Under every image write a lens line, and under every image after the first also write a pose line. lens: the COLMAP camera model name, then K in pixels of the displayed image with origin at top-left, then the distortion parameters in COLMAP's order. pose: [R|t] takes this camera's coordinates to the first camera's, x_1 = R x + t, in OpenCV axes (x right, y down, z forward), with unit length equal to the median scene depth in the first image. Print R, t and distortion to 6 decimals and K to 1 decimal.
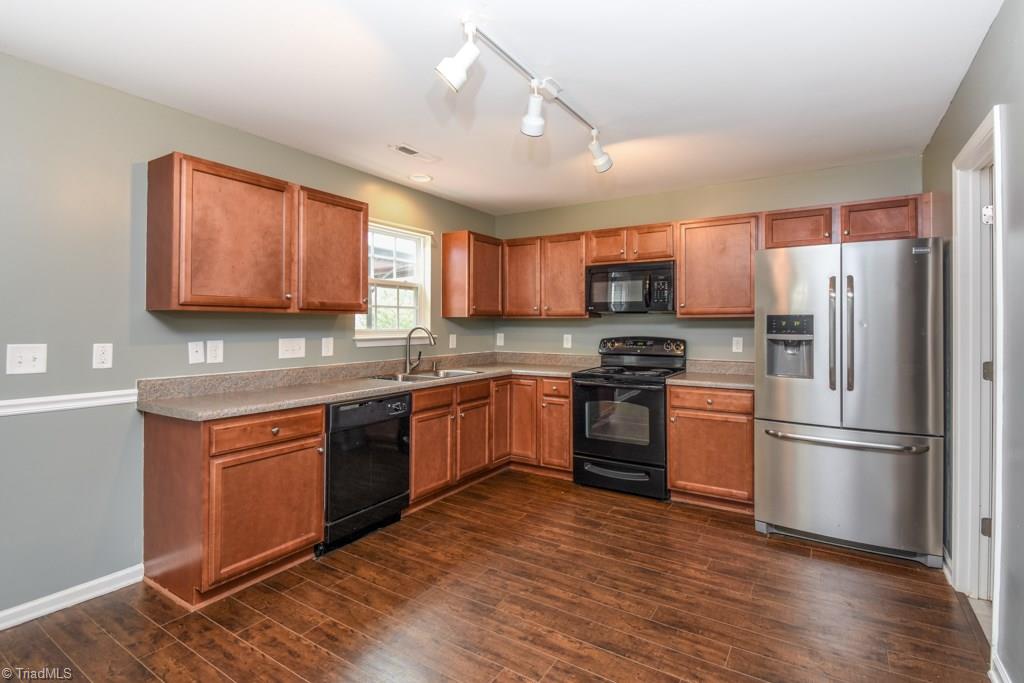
lens RADIAL K [[479.5, 0, 538.1], [0, 479.5, 321.4], [0, 0, 1]] dist [0.021404, -0.000228]
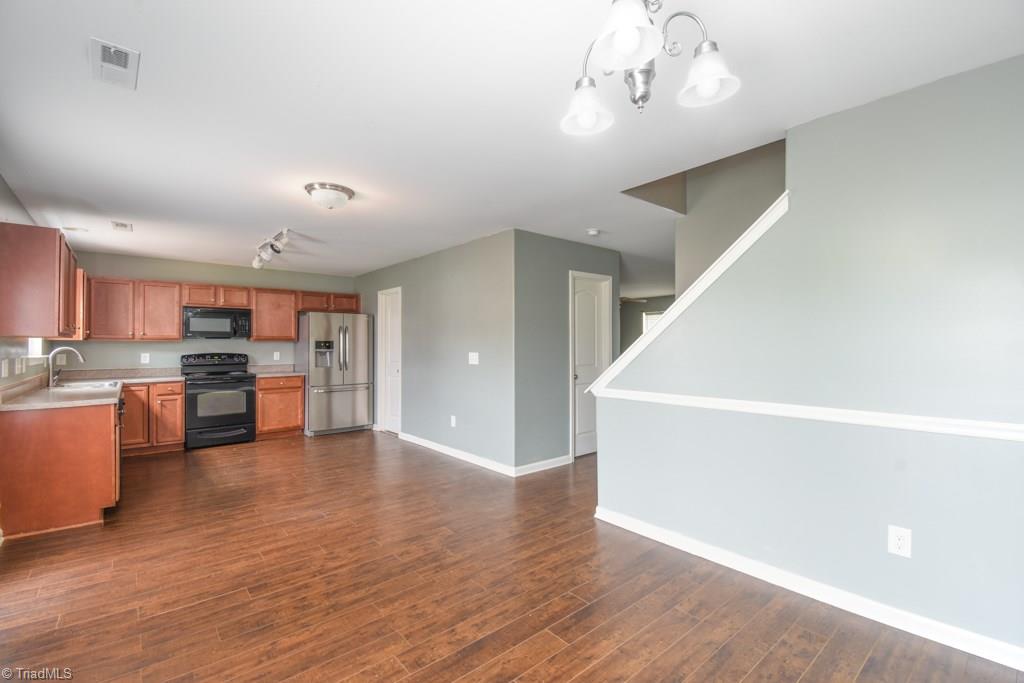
lens RADIAL K [[447.7, 0, 516.0], [0, 447.7, 343.3], [0, 0, 1]] dist [0.029031, -0.025873]
pose [[0.318339, 0.000468, 0.947977, -1.030285], [-0.003252, 0.999995, 0.000598, -0.005609], [-0.947971, -0.003274, 0.318338, -0.486686]]
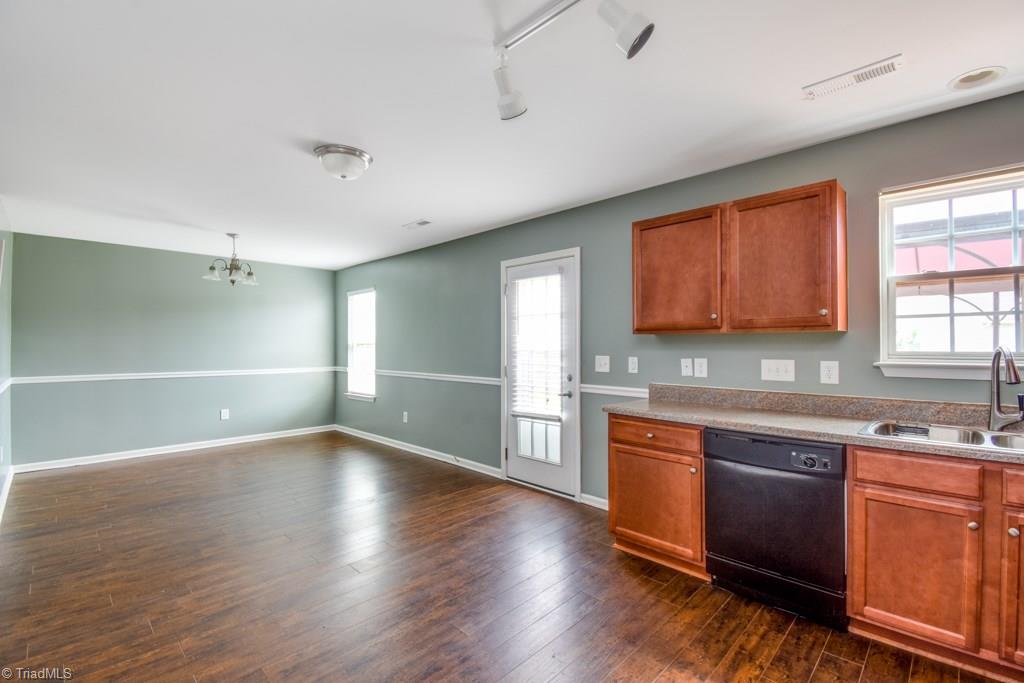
lens RADIAL K [[447.7, 0, 516.0], [0, 447.7, 343.3], [0, 0, 1]] dist [0.029031, -0.025873]
pose [[-0.231097, -0.007755, -0.972900, 0.388017], [0.007543, 0.999924, -0.009762, 0.007504], [0.972902, -0.009594, -0.231021, 0.620842]]
